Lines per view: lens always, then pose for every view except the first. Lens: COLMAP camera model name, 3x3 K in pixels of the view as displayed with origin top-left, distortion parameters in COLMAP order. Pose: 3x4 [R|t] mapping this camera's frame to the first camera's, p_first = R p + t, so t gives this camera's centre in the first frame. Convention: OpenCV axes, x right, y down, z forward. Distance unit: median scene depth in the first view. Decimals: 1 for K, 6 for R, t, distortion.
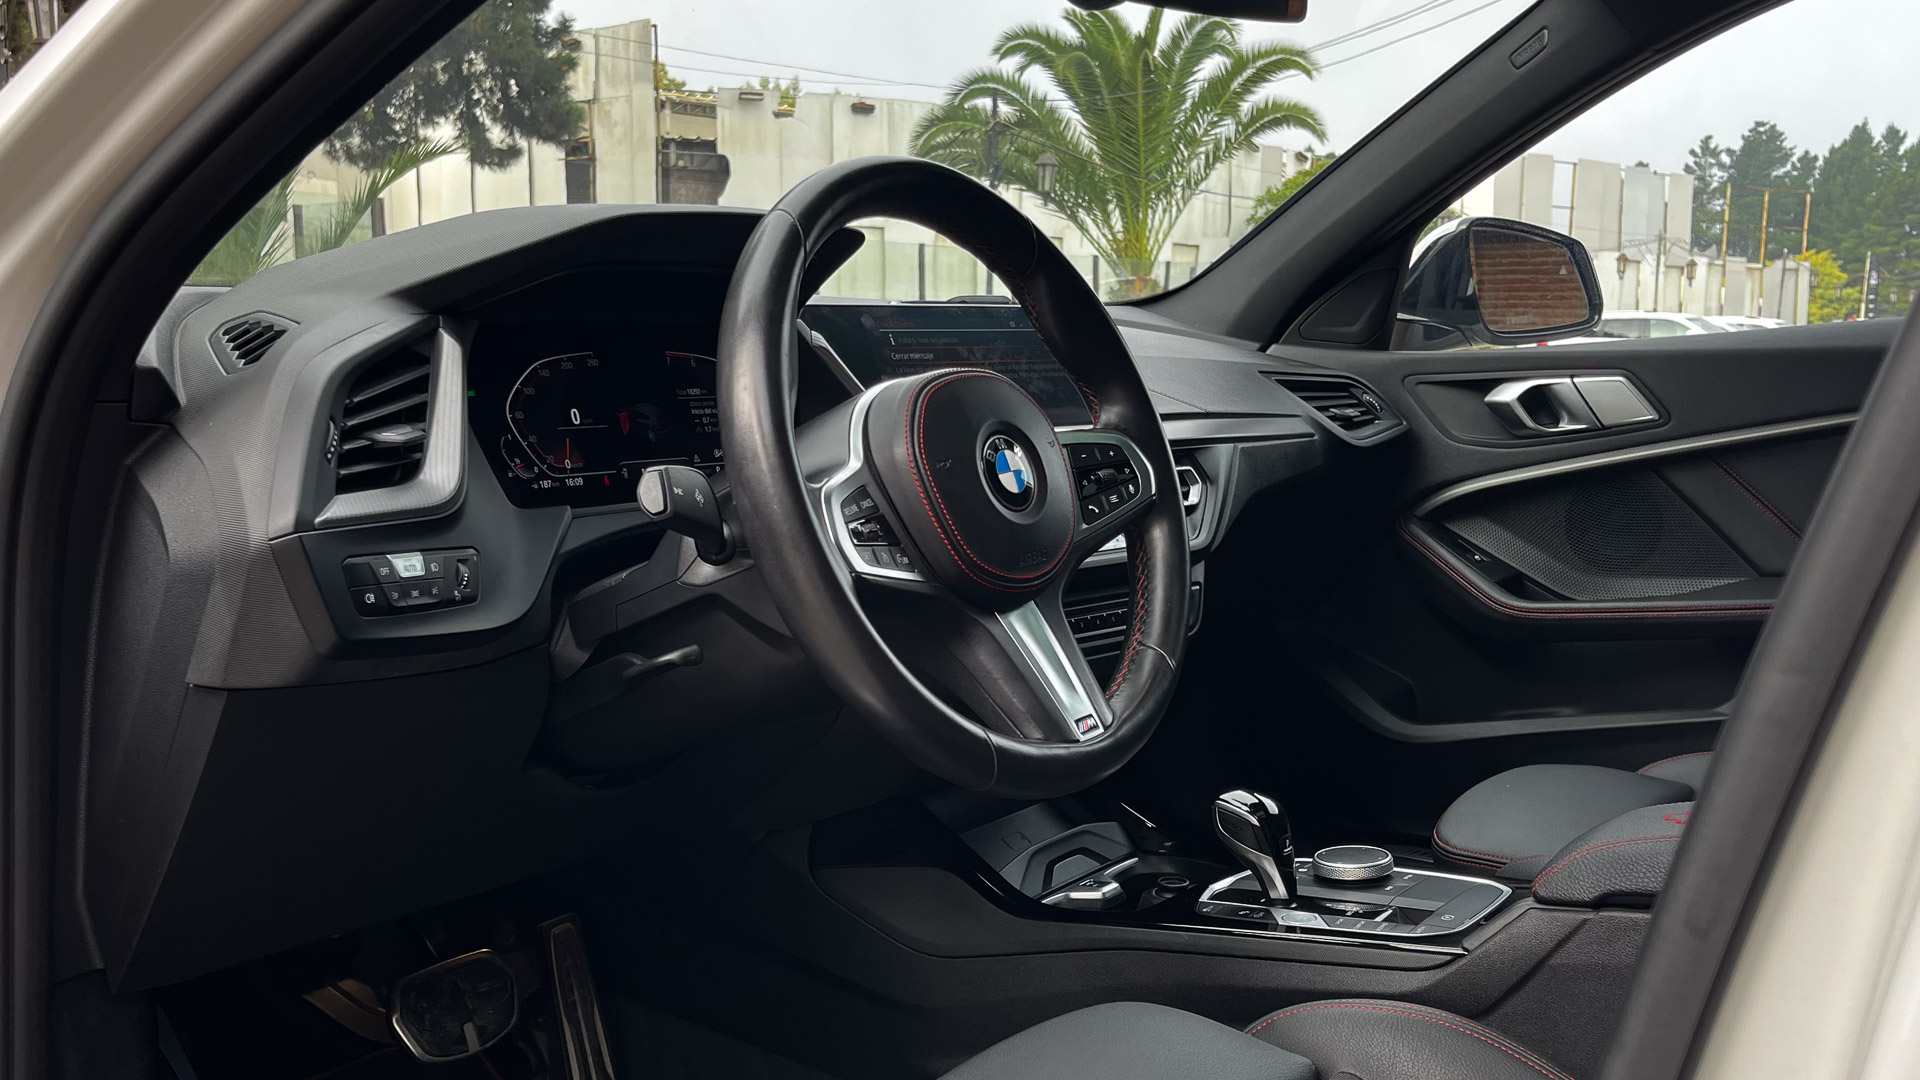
lens RADIAL K [[1814.6, 0, 960.0], [0, 1814.6, 540.0], [0, 0, 1]] dist [-0.001657, -0.004397]
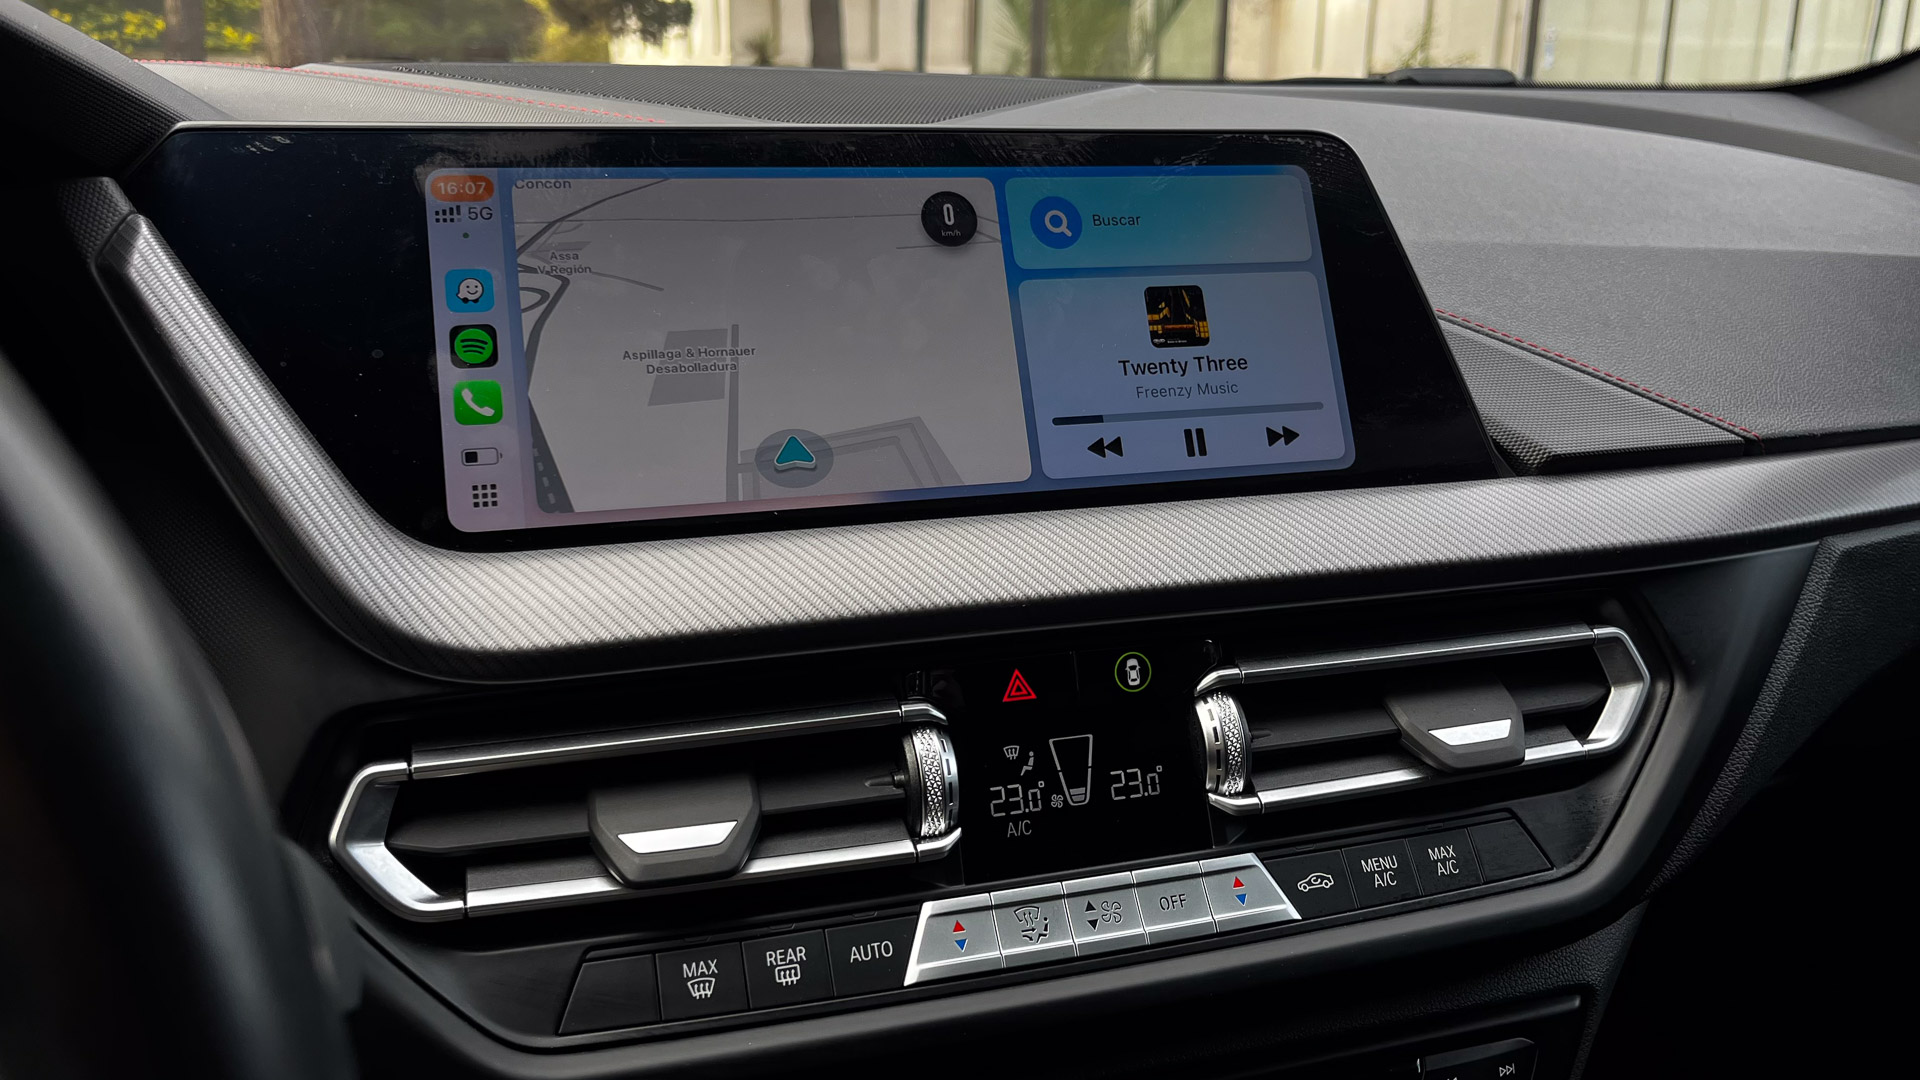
lens RADIAL K [[1463.9, 0, 960.0], [0, 1463.9, 540.0], [0, 0, 1]] dist [0.091353, -0.168694]
pose [[0.875376, 0.142221, -0.462050, 0.205415], [-0.064767, 0.981633, 0.179448, -0.139010], [0.479084, -0.127159, 0.868509, 1.004959]]
